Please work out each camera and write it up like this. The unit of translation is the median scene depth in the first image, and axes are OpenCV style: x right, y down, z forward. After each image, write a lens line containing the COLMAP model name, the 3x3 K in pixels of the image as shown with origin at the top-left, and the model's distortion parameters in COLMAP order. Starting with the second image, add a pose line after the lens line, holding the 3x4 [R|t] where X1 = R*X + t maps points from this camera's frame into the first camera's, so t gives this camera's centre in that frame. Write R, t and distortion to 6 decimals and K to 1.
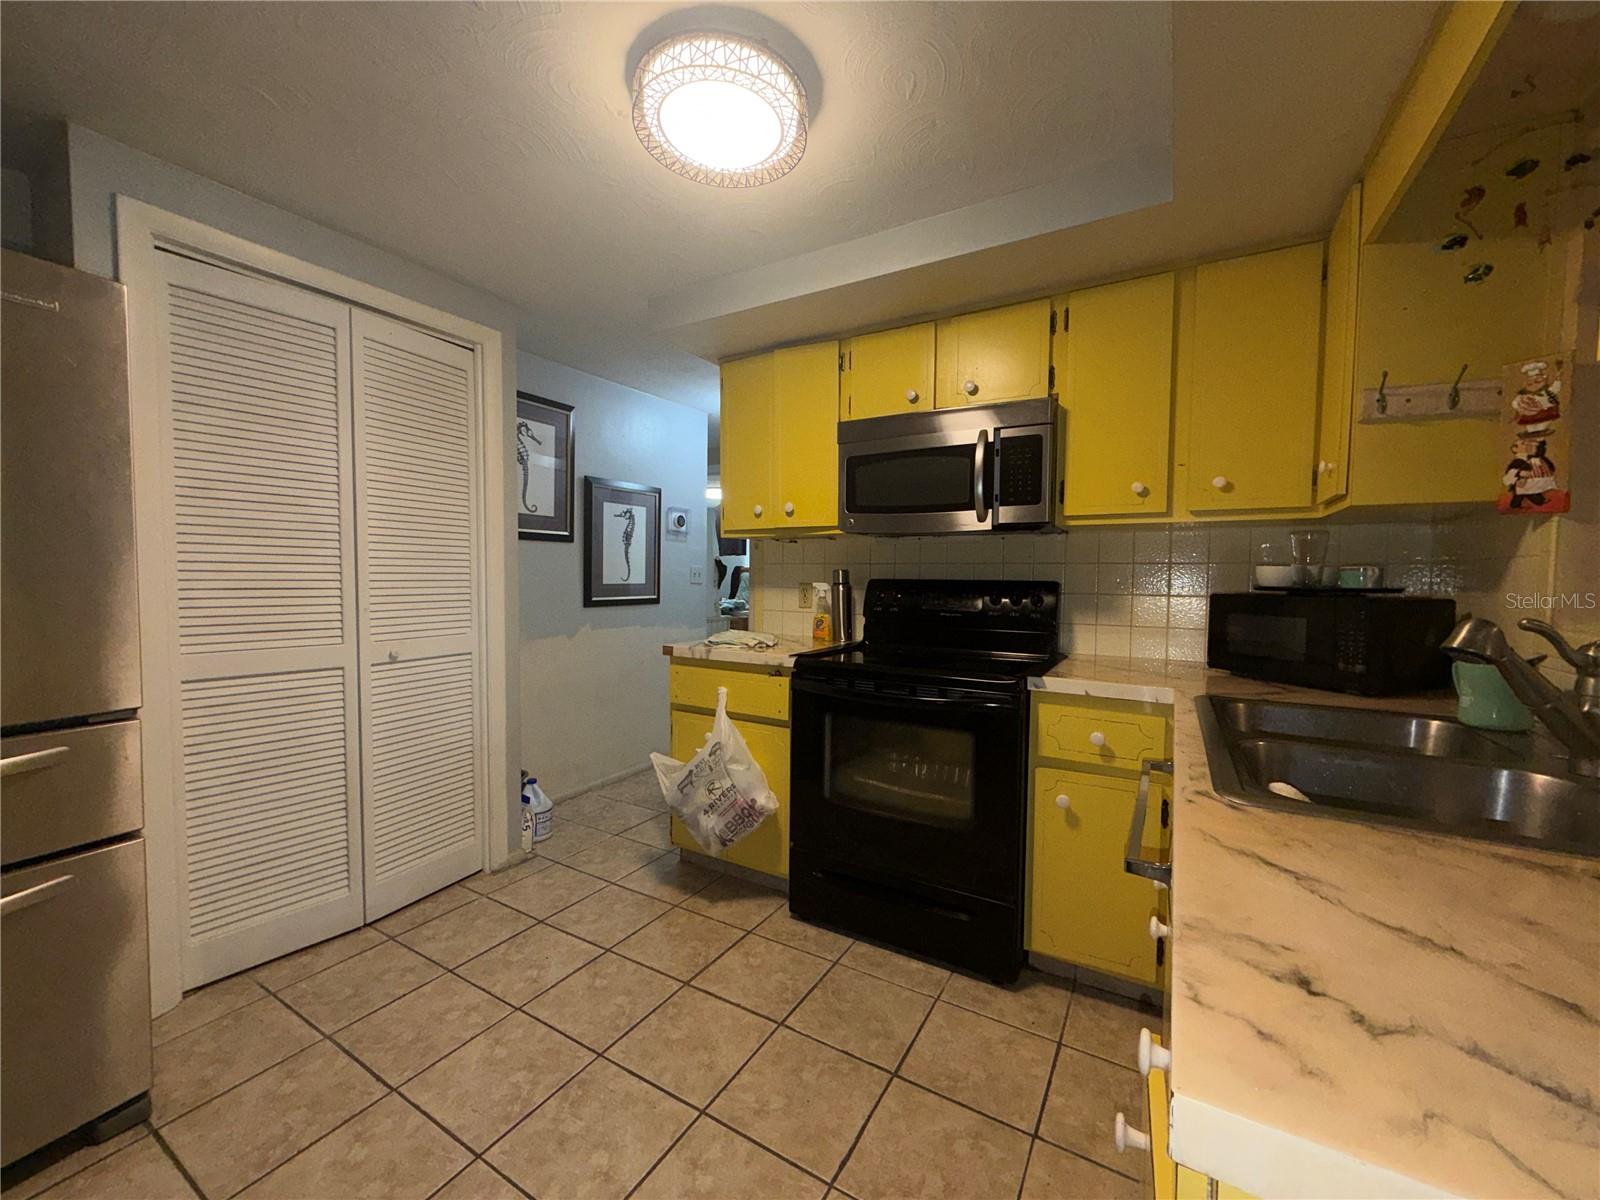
lens RADIAL K [[634.6, 0, 785.6], [0, 634.6, 597.9], [0, 0, 1]] dist [0.002453, -0.000010]
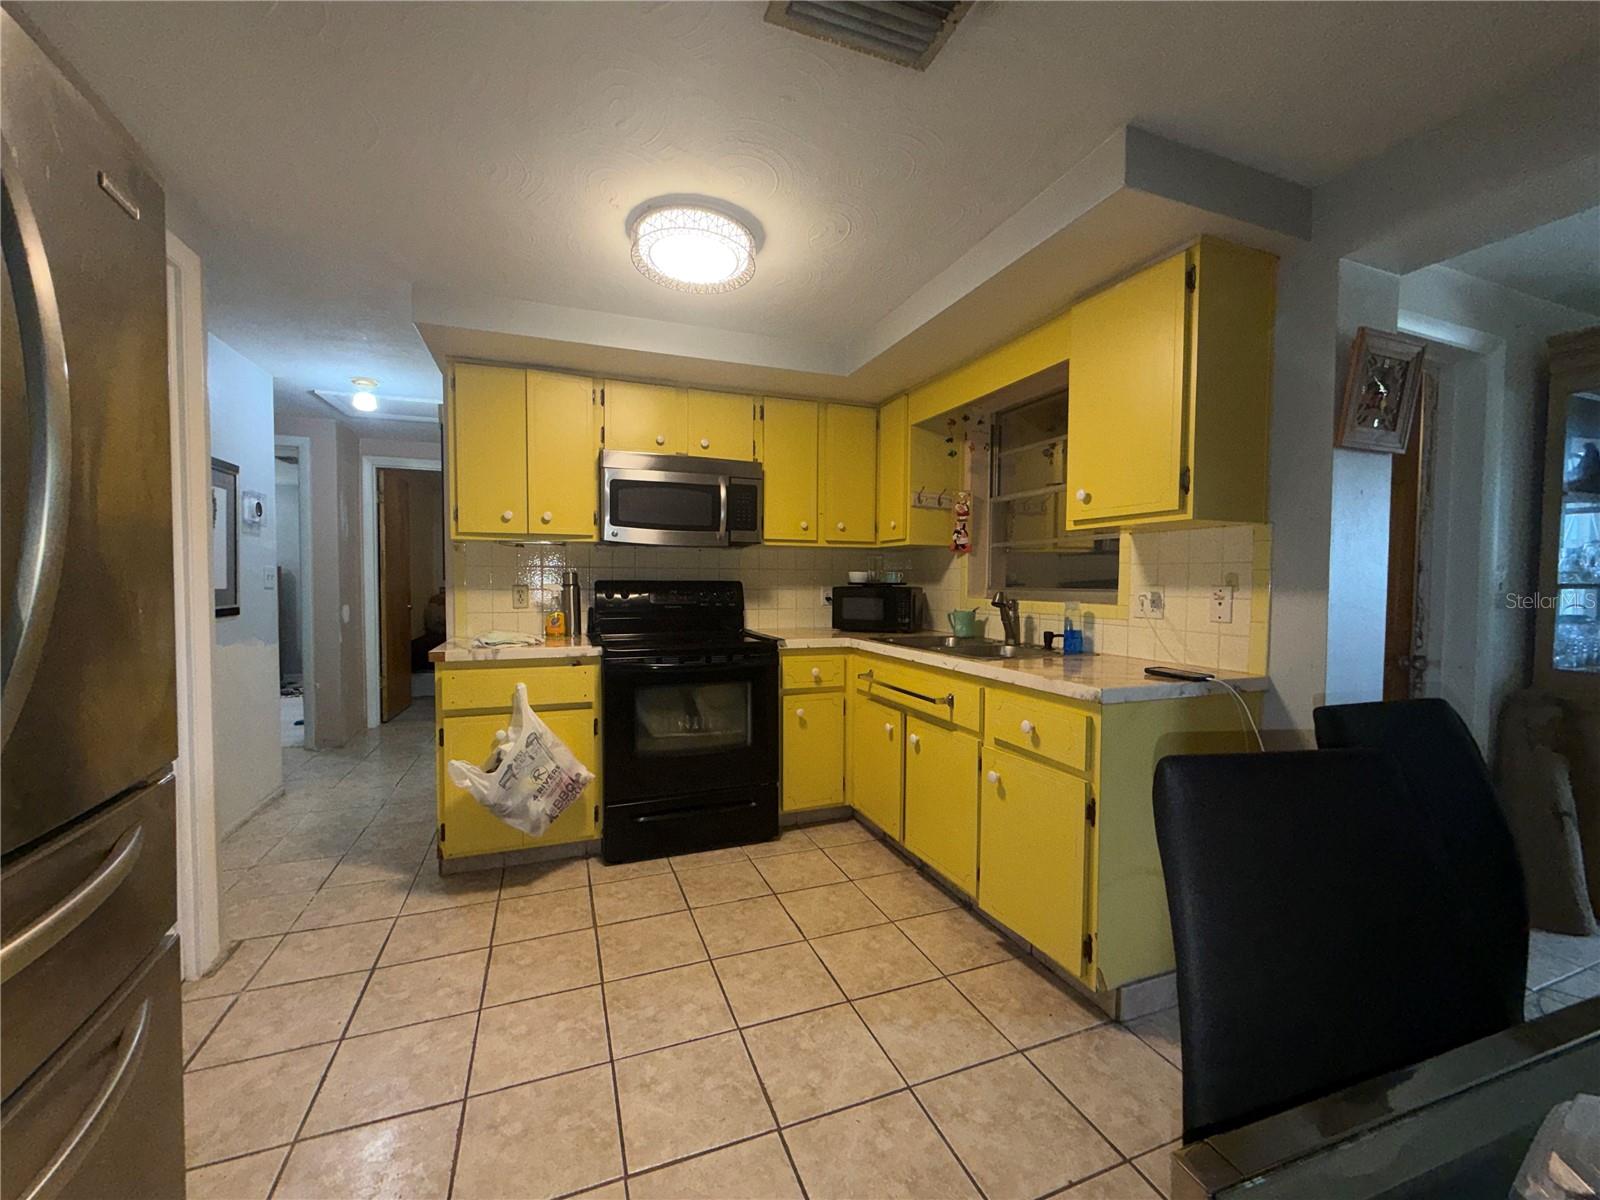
lens RADIAL K [[634.6, 0, 791.9], [0, 634.6, 599.6], [0, 0, 1]] dist [0.002453, -0.000010]
pose [[0.620294, -0.028663, 0.783846, -0.790393], [0.030267, 0.999462, 0.012595, 0.002022], [-0.783785, 0.015912, 0.620828, -0.016382]]
